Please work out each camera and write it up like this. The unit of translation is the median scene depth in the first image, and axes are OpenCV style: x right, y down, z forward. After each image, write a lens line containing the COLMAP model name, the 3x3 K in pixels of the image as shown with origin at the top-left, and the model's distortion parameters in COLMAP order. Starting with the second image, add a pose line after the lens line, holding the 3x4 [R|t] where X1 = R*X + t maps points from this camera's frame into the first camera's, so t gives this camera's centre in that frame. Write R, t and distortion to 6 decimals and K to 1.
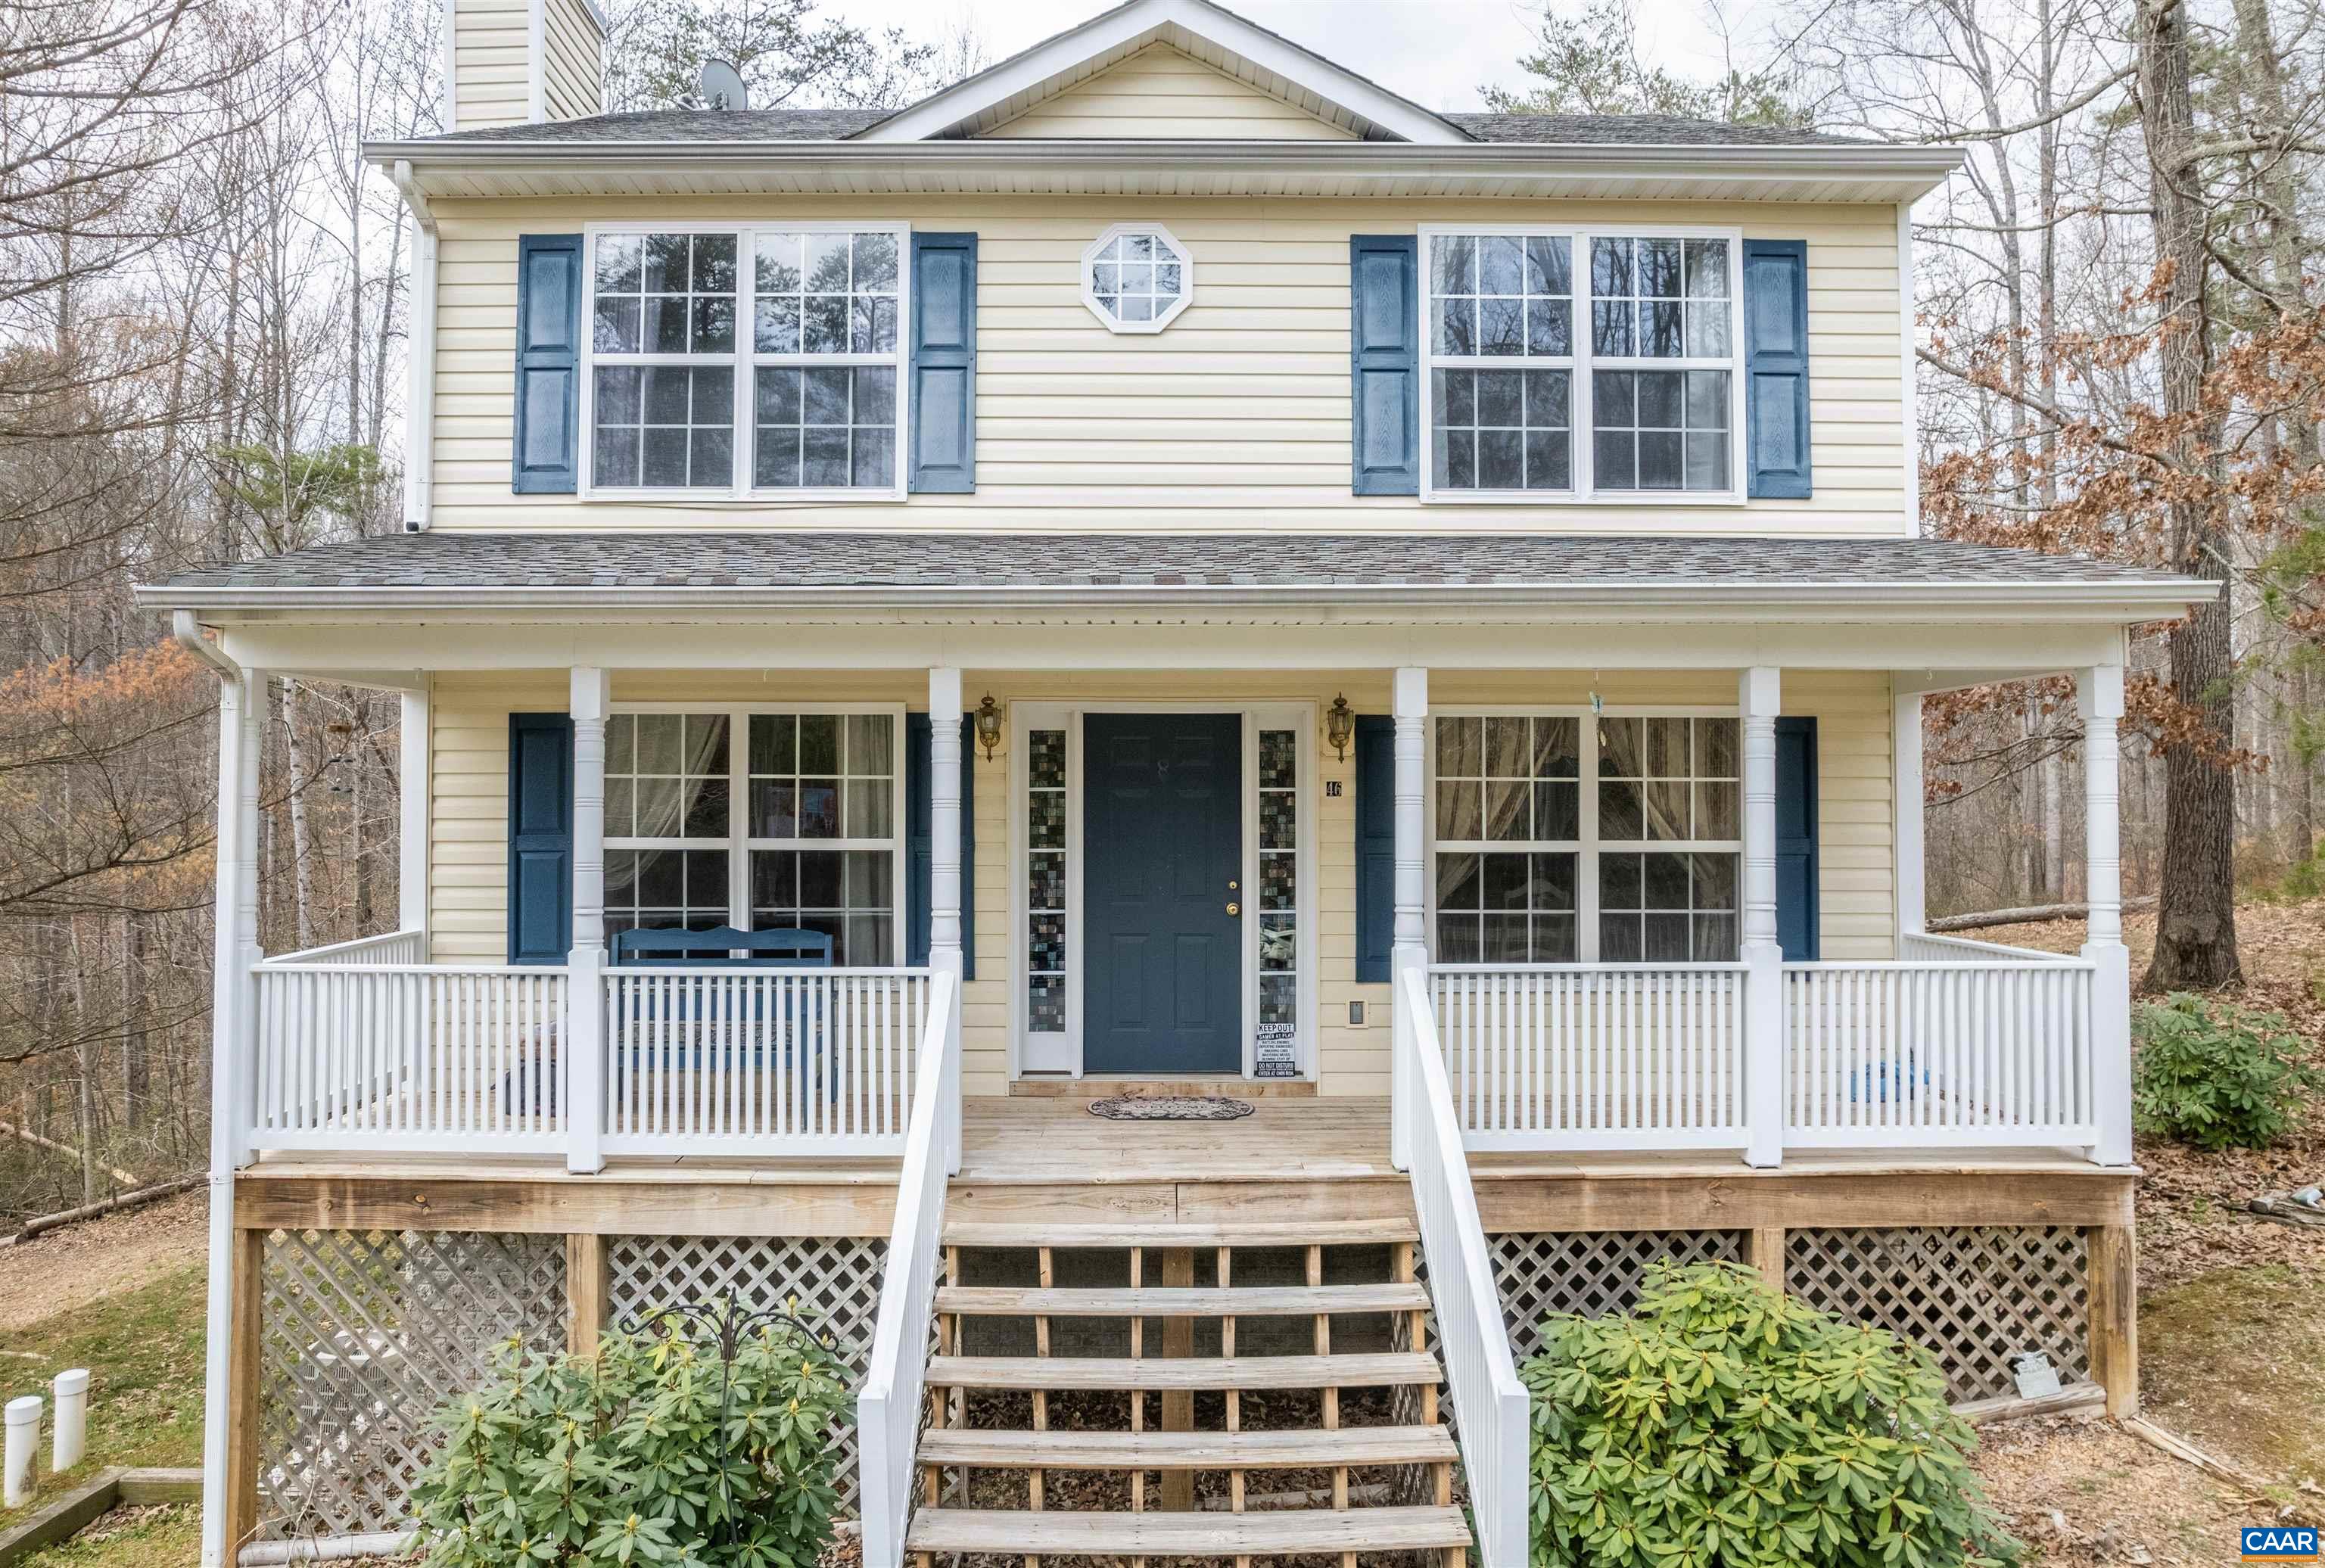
lens RADIAL K [[1634.4, 0, 1157.6], [0, 1634.4, 779.8], [0, 0, 1]] dist [-0.074813, 0.061827]
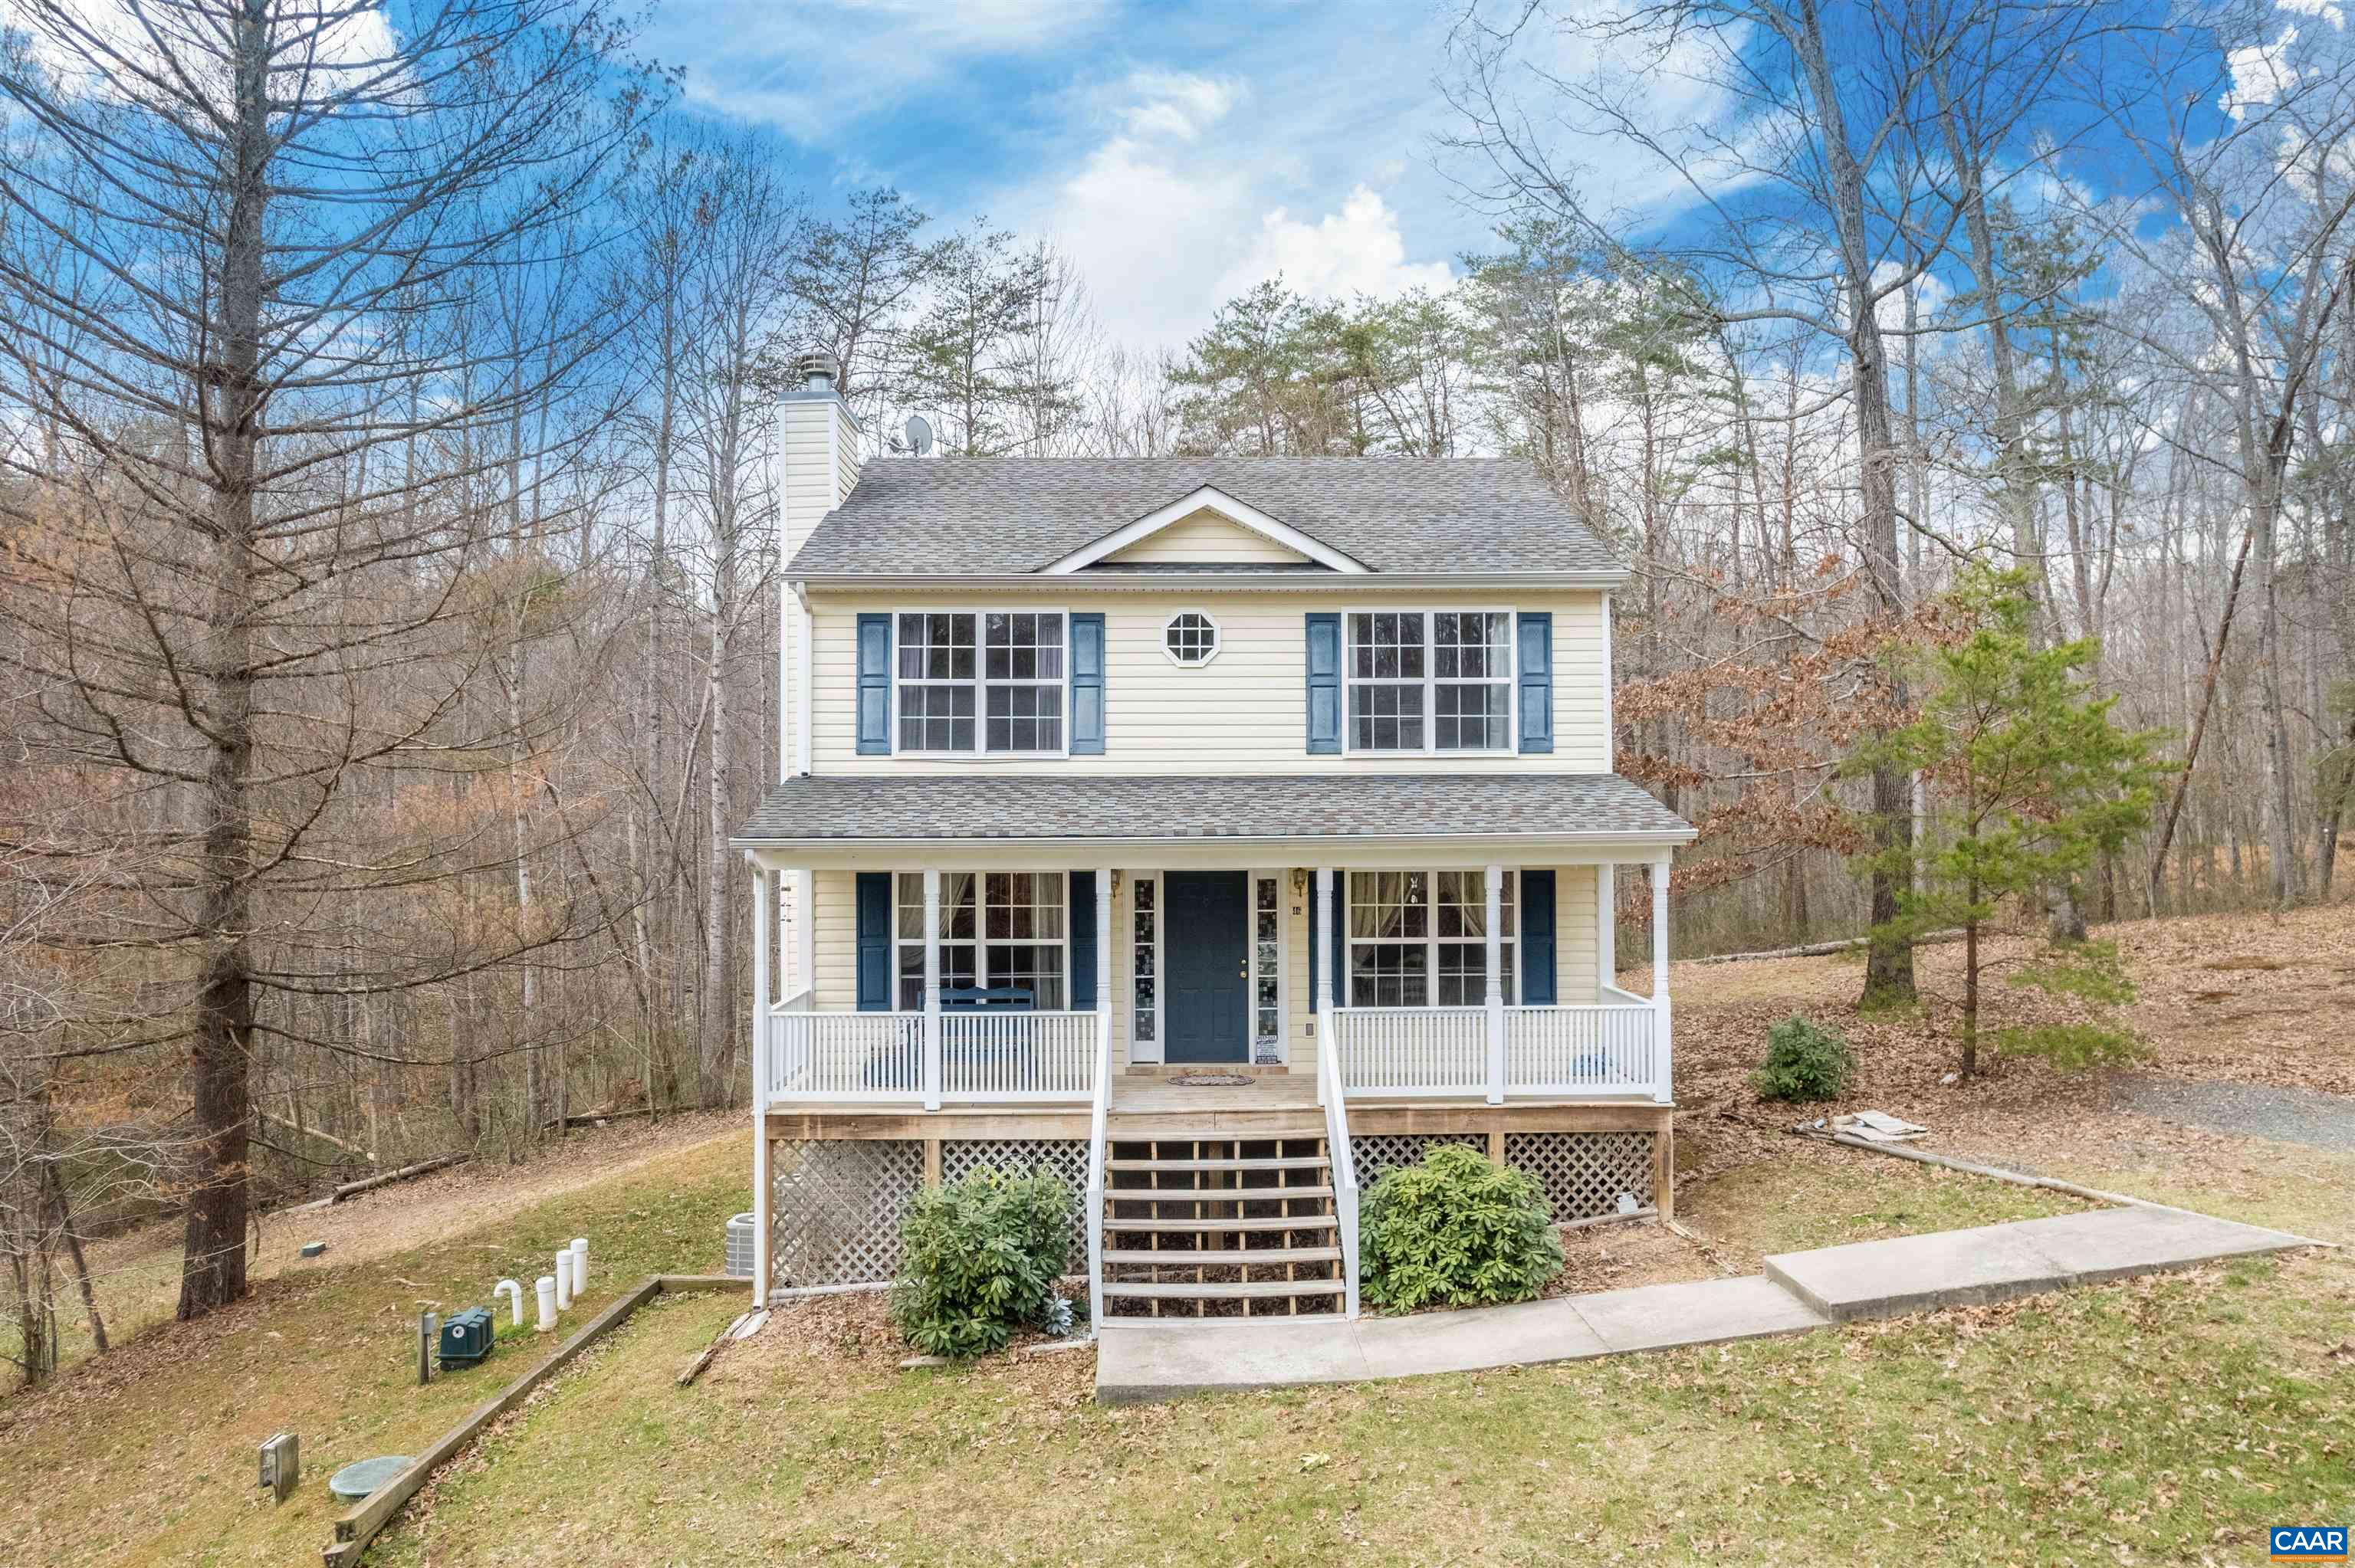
lens RADIAL K [[1624.3, 0, 1218.7], [0, 1624.3, 789.2], [0, 0, 1]] dist [-0.066034, 0.061015]
pose [[0.999842, -0.004686, 0.017170, -0.013707], [0.004617, 0.999981, 0.004035, -0.143321], [-0.017189, -0.003955, 0.999844, -0.875056]]
